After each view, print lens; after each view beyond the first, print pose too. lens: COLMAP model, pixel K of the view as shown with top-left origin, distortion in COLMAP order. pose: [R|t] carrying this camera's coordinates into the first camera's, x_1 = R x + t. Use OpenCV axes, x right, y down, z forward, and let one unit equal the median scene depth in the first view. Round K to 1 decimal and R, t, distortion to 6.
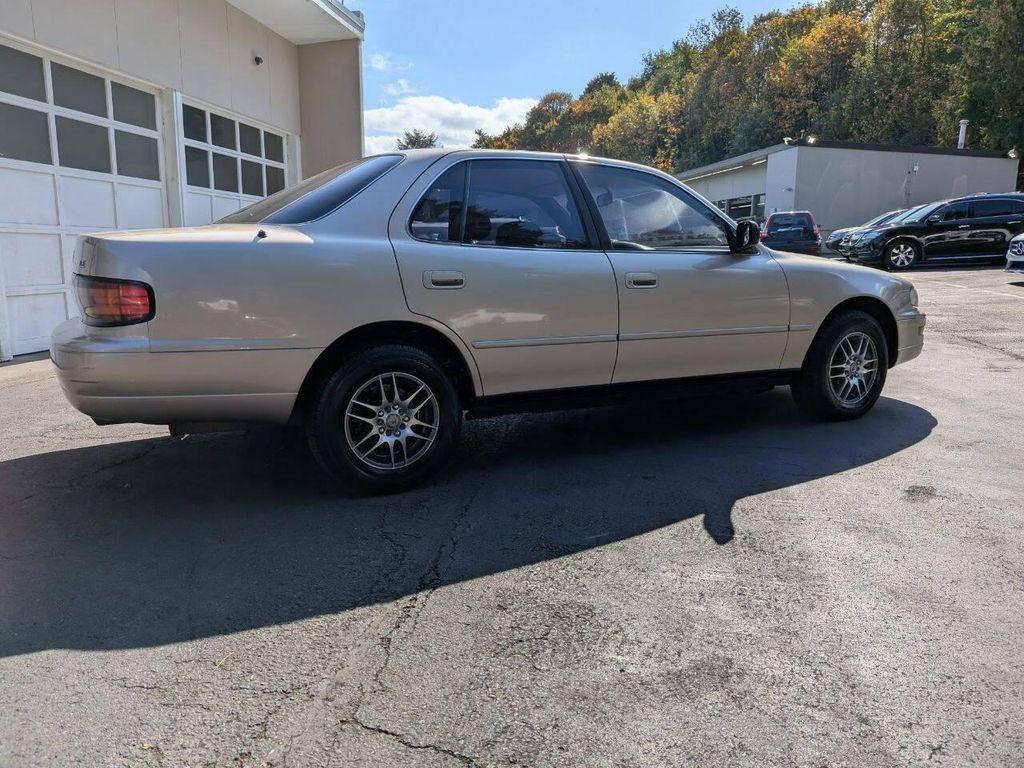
lens RADIAL K [[749.0, 0, 486.3], [0, 749.0, 382.3], [0, 0, 1]] dist [0.006010, -0.011760]
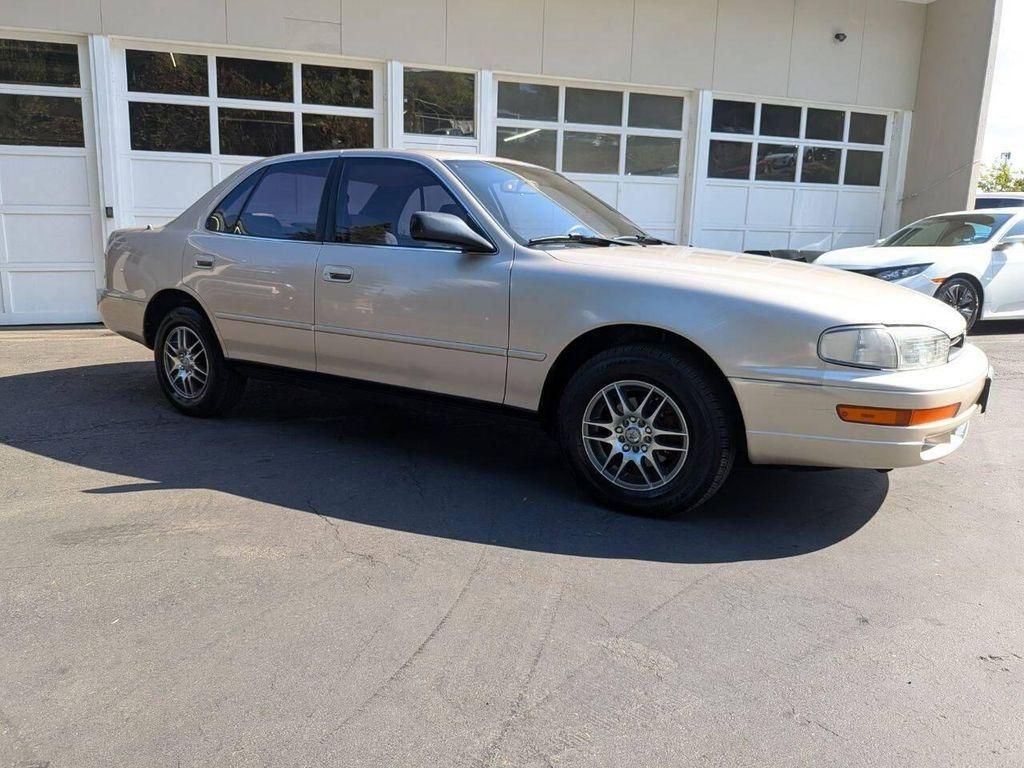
lens RADIAL K [[749.0, 0, 486.3], [0, 749.0, 382.3], [0, 0, 1]] dist [0.006010, -0.011760]
pose [[0.487433, 0.176633, -0.855108, 1.034245], [-0.166890, 0.980117, 0.107323, -0.119036], [0.857063, 0.090396, 0.507220, 0.602056]]
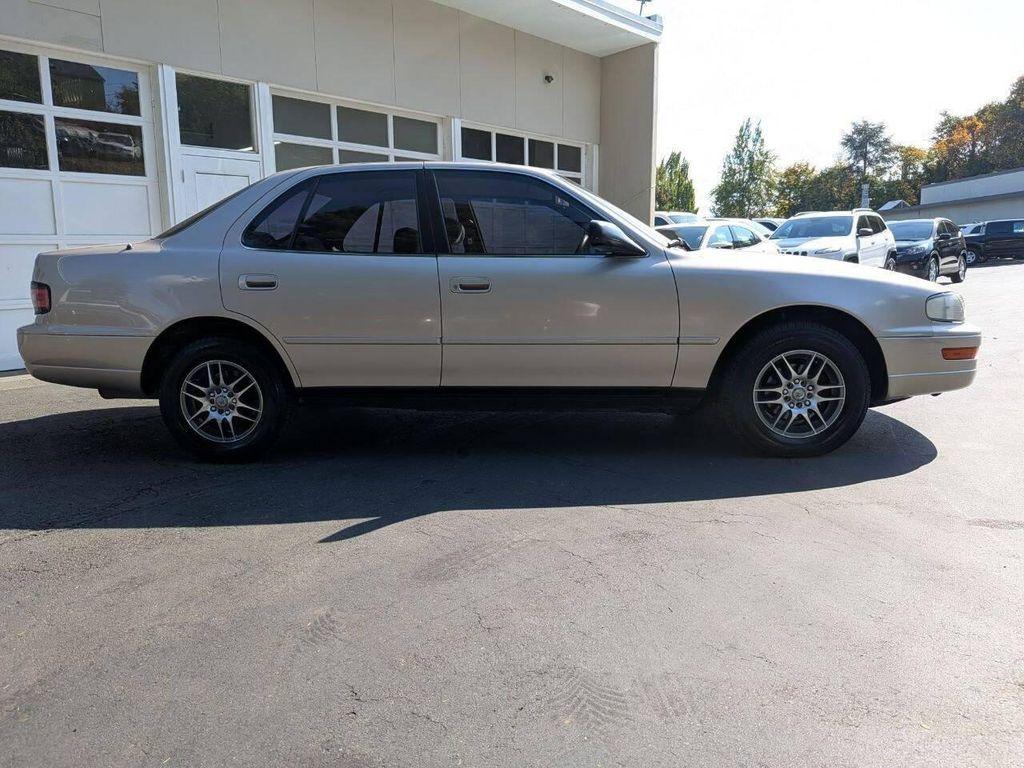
lens RADIAL K [[745.8, 0, 512.0], [0, 745.8, 384.0], [0, 0, 1]] dist [0.042252, -0.075491]
pose [[0.861107, 0.071474, -0.503375, 0.671840], [-0.071998, 0.997234, 0.018433, -0.024106], [0.503300, 0.020369, 0.863872, 0.159189]]
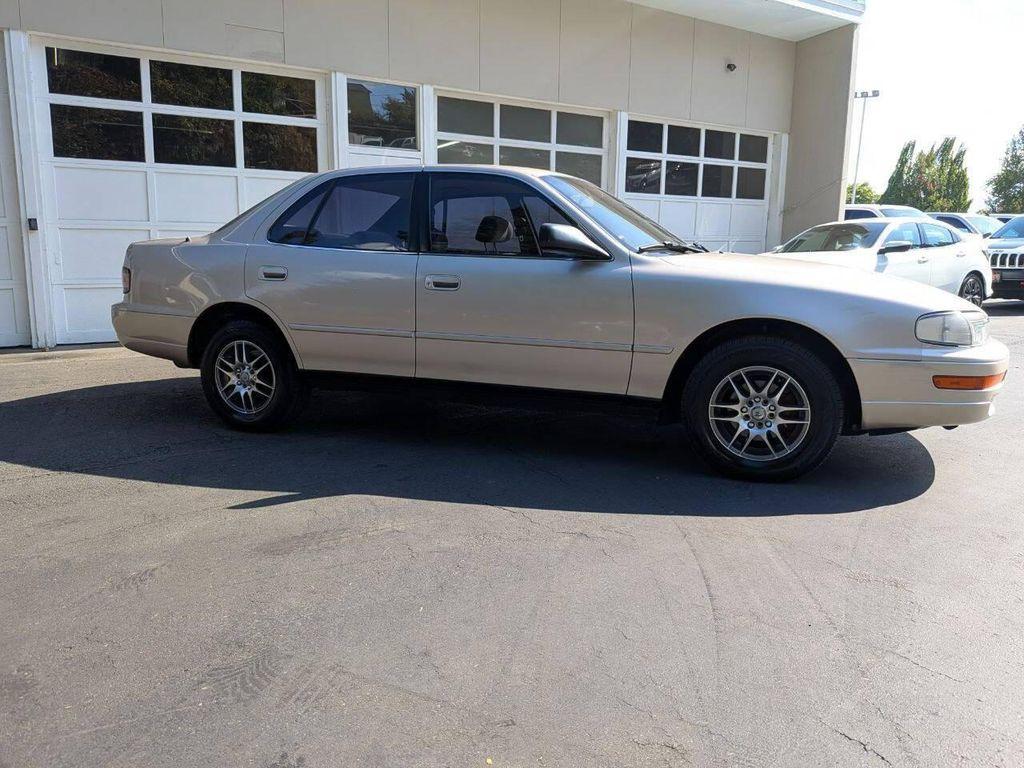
lens RADIAL K [[745.0, 0, 531.8], [0, 745.0, 371.6], [0, 0, 1]] dist [0.052747, -0.092965]
pose [[0.681085, 0.124742, -0.721501, 0.928661], [-0.133696, 0.990002, 0.044957, -0.068219], [0.719895, 0.065842, 0.690953, 0.340426]]
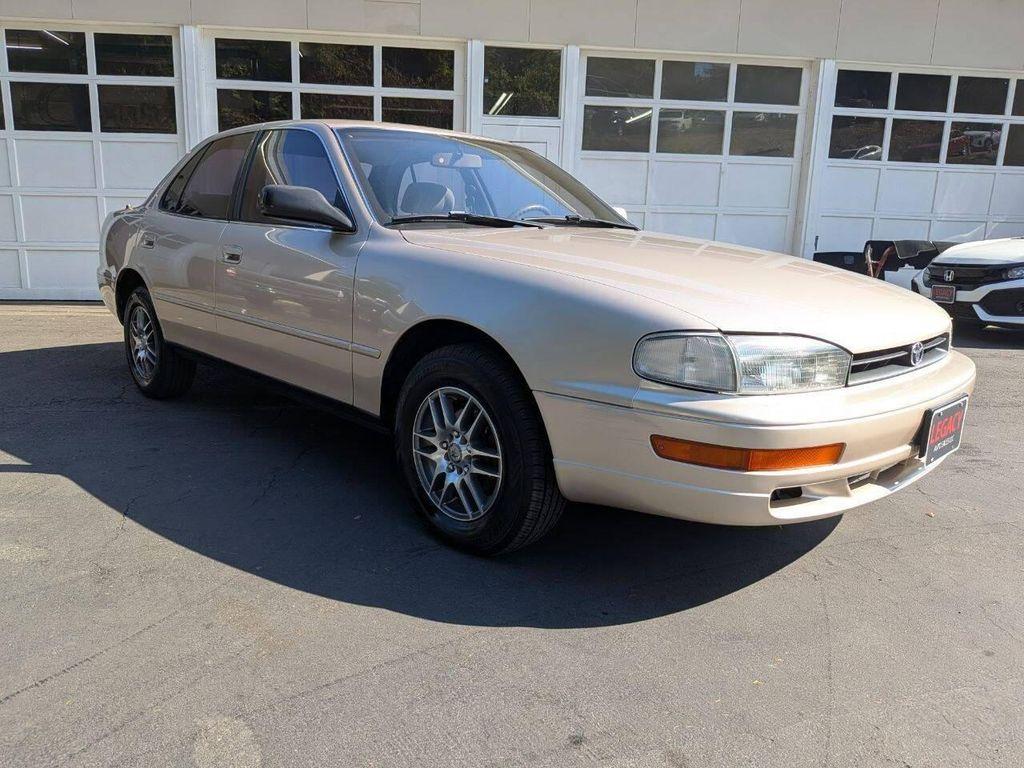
lens RADIAL K [[736.7, 0, 493.1], [0, 736.7, 381.2], [0, 0, 1]] dist [0.034968, -0.054217]
pose [[0.292503, 0.210118, -0.932895, 1.041188], [-0.187991, 0.969159, 0.159342, -0.167724], [0.937604, 0.128768, 0.322982, 0.907683]]
